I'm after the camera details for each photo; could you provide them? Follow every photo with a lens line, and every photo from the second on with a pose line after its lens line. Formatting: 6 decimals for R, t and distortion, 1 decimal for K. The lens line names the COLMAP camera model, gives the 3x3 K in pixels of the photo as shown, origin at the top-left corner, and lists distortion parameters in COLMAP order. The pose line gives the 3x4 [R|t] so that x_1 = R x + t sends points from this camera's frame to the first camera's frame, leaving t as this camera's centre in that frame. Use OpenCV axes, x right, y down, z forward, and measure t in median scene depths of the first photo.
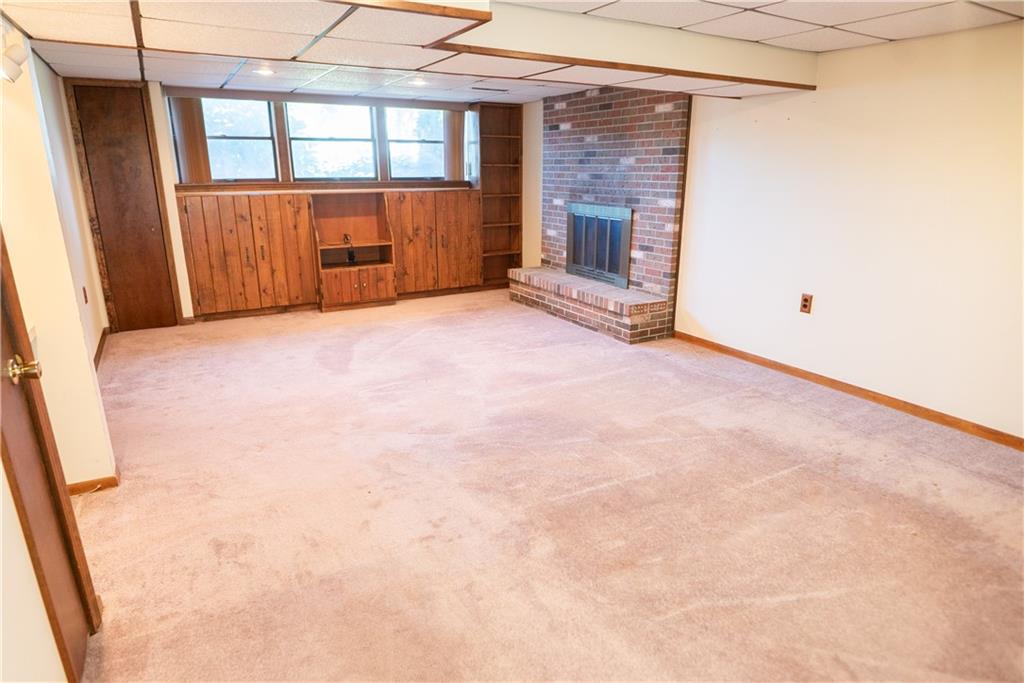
lens RADIAL K [[594.2, 0, 510.5], [0, 594.2, 343.0], [0, 0, 1]] dist [-0.026315, 0.001477]
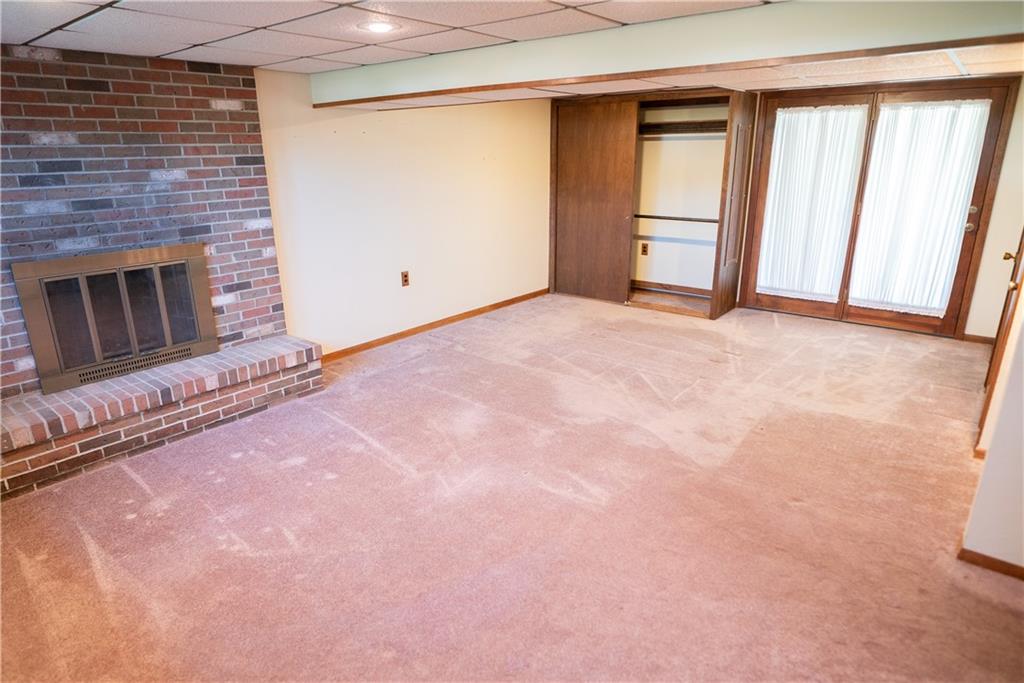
lens RADIAL K [[594.2, 0, 510.1], [0, 594.2, 341.7], [0, 0, 1]] dist [-0.026315, 0.001477]
pose [[-0.354707, -0.280203, 0.892003, -0.581600], [0.274404, 0.880826, 0.385809, -0.288270], [-0.893804, 0.381618, -0.235546, 0.871798]]
